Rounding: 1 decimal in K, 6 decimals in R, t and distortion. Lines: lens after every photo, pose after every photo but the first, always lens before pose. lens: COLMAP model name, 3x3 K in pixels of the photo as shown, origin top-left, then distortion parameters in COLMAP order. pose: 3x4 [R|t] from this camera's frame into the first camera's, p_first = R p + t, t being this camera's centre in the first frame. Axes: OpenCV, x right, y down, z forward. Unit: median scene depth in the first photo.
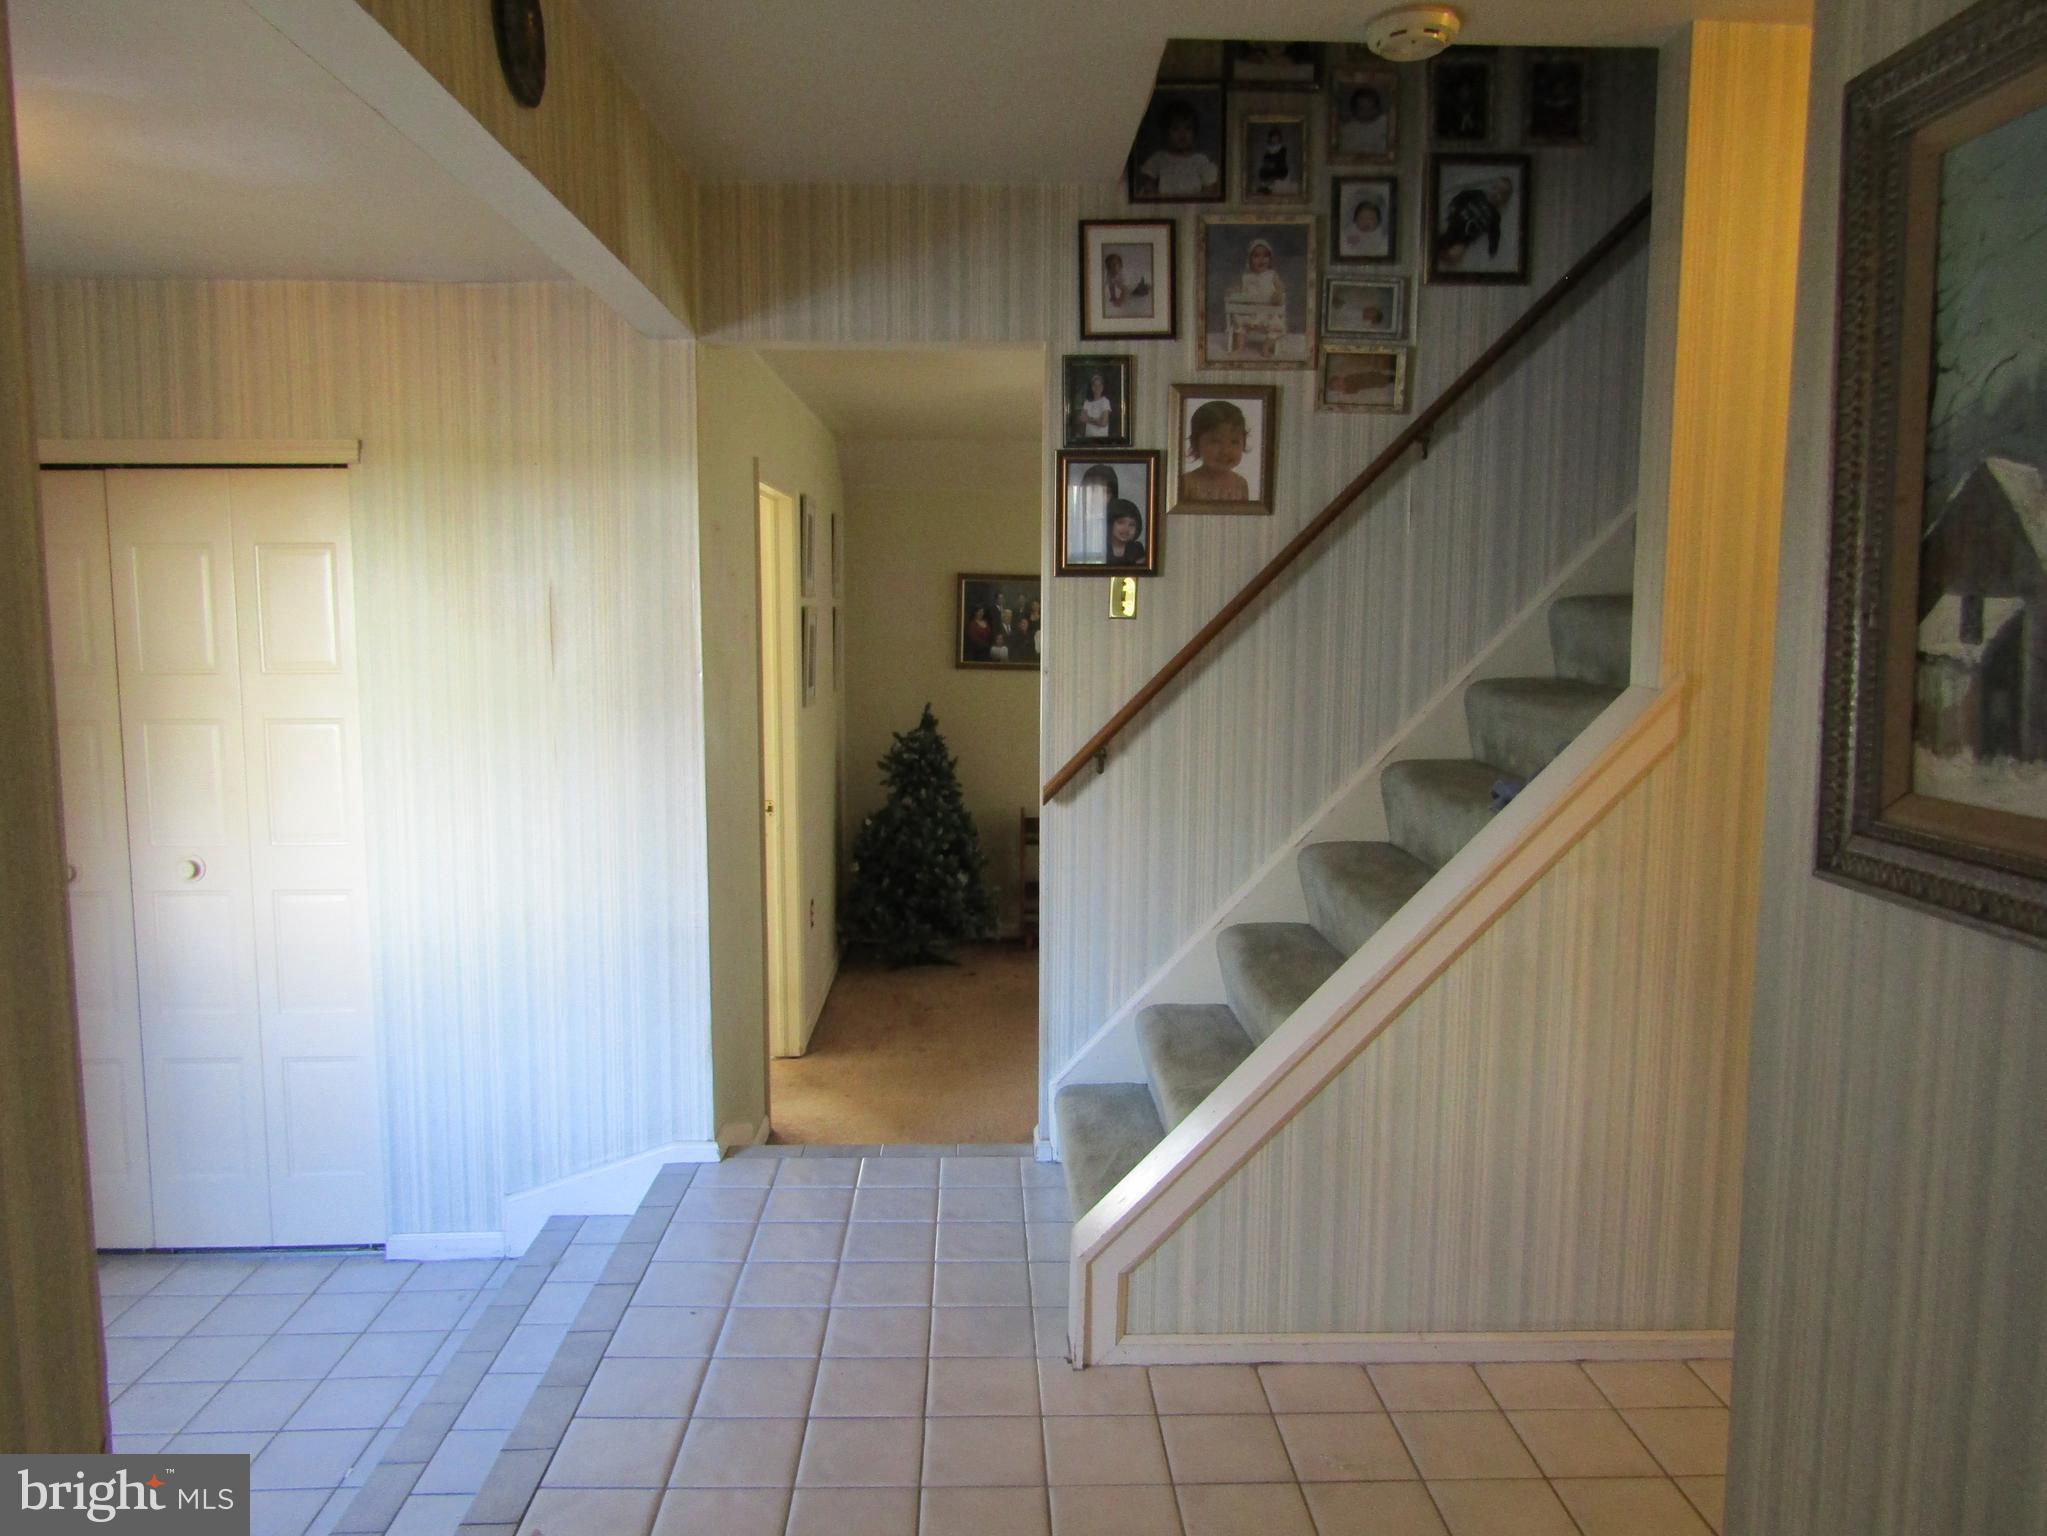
lens RADIAL K [[1461.8, 0, 1019.4], [0, 1461.8, 762.6], [0, 0, 1]] dist [-0.008976, 0.000316]
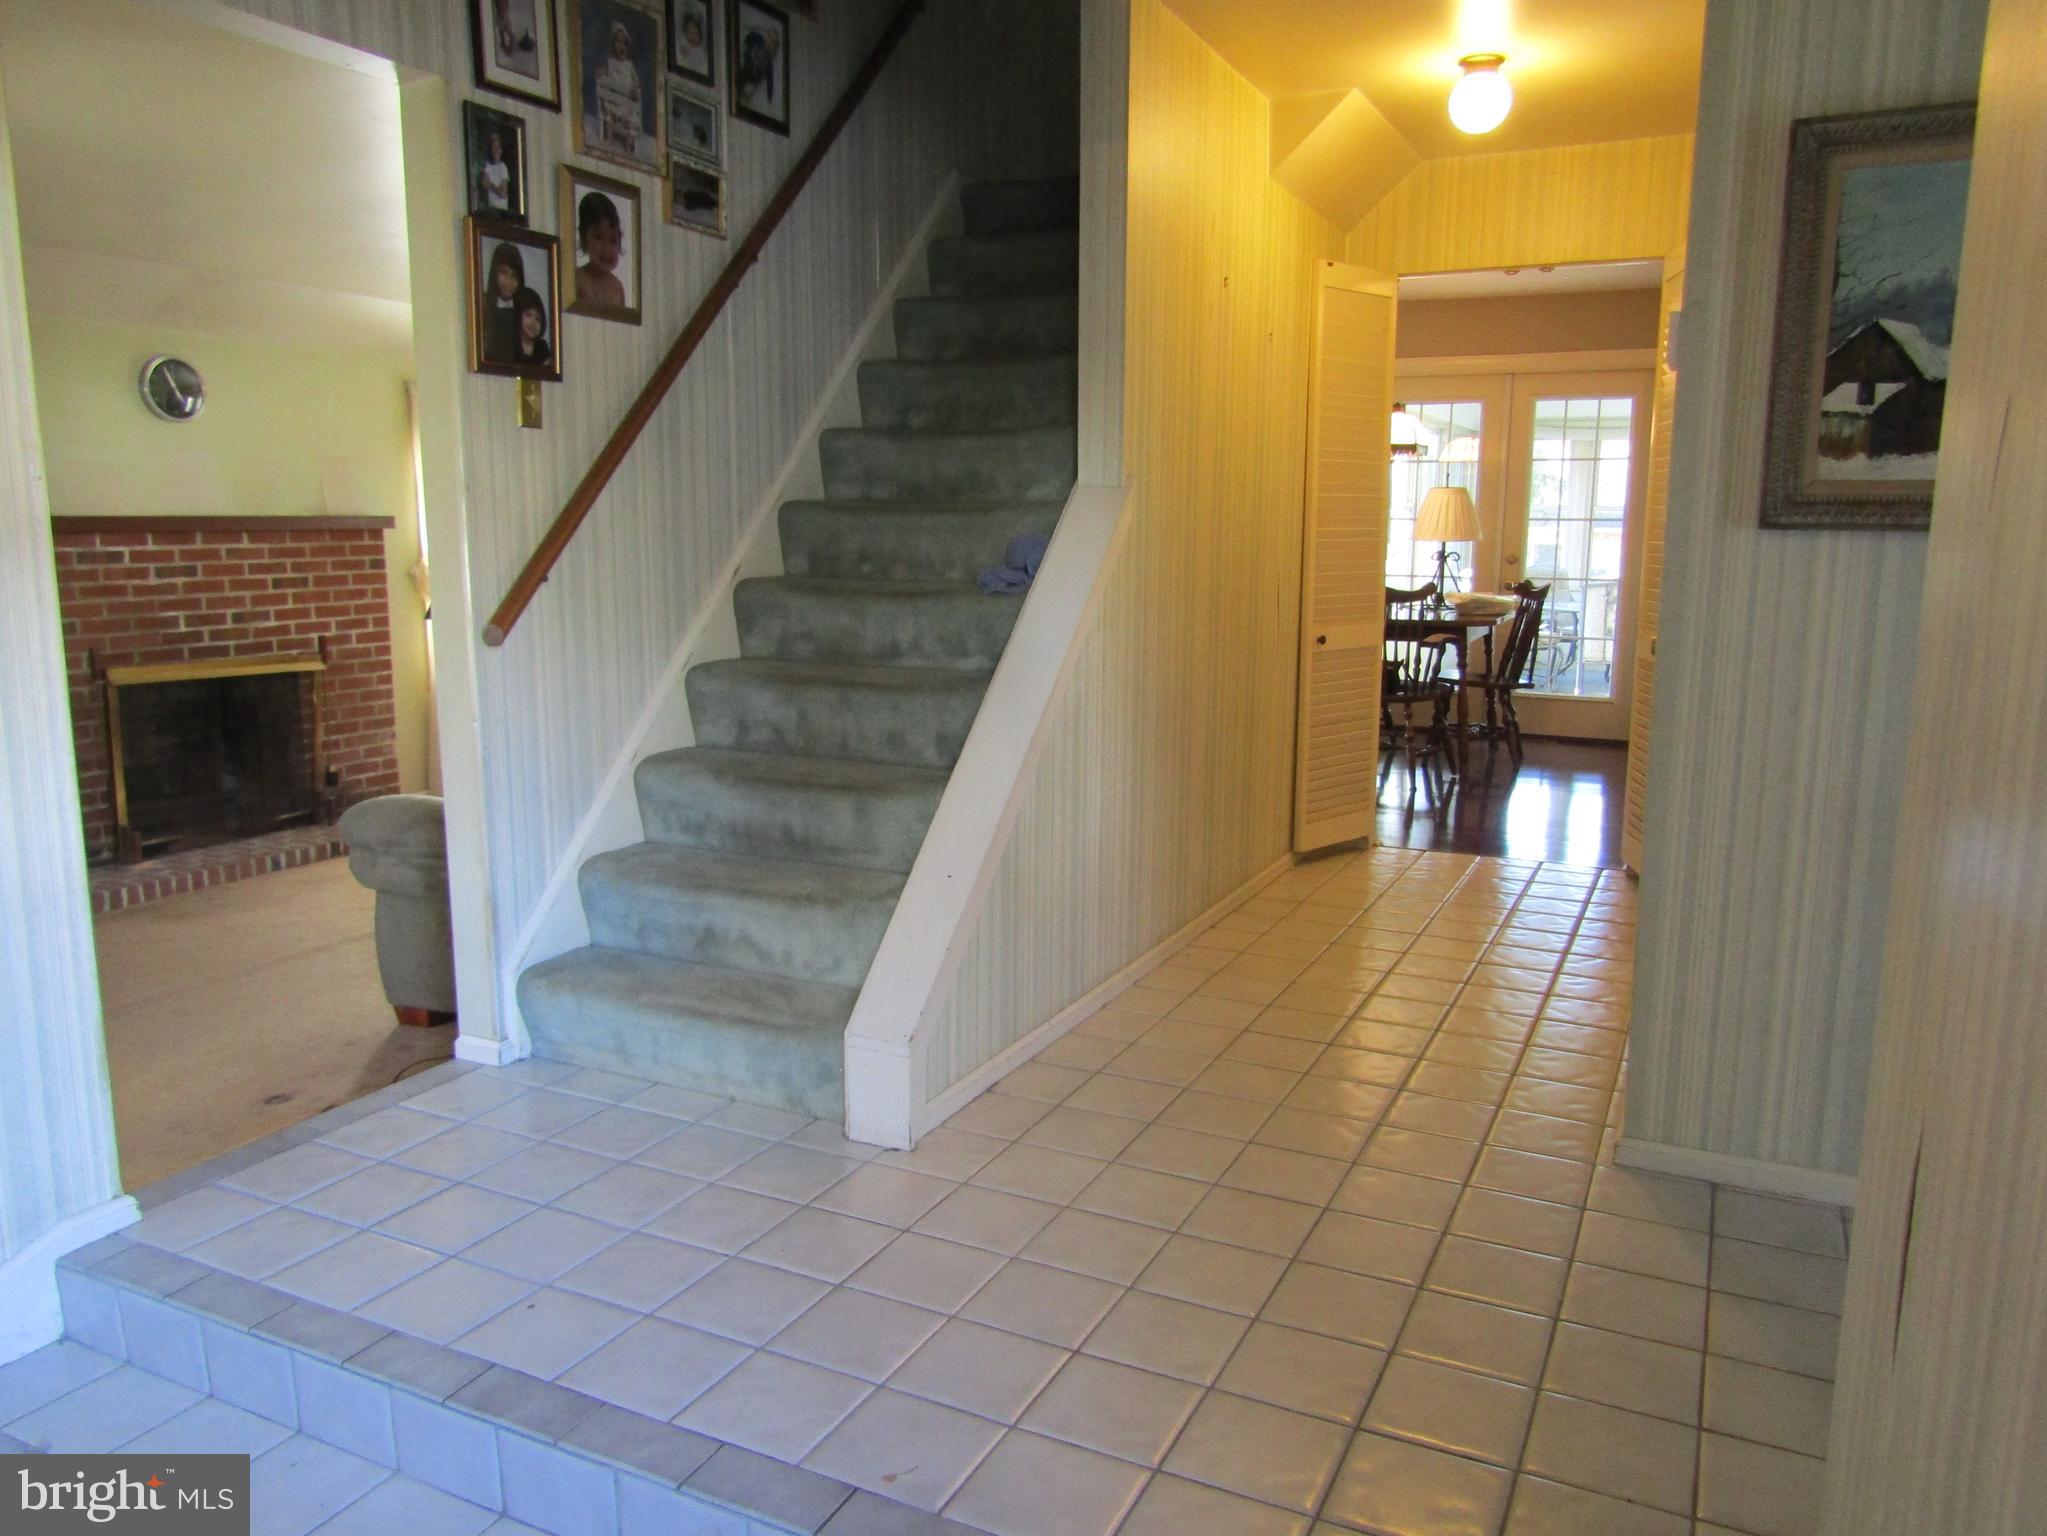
lens RADIAL K [[1461.8, 0, 1021.6], [0, 1461.8, 766.8], [0, 0, 1]] dist [-0.008976, 0.000316]
pose [[0.467783, -0.149566, 0.871097, -0.597184], [0.090014, 0.988515, 0.121389, 0.023349], [-0.879248, 0.021627, 0.475873, 0.334415]]
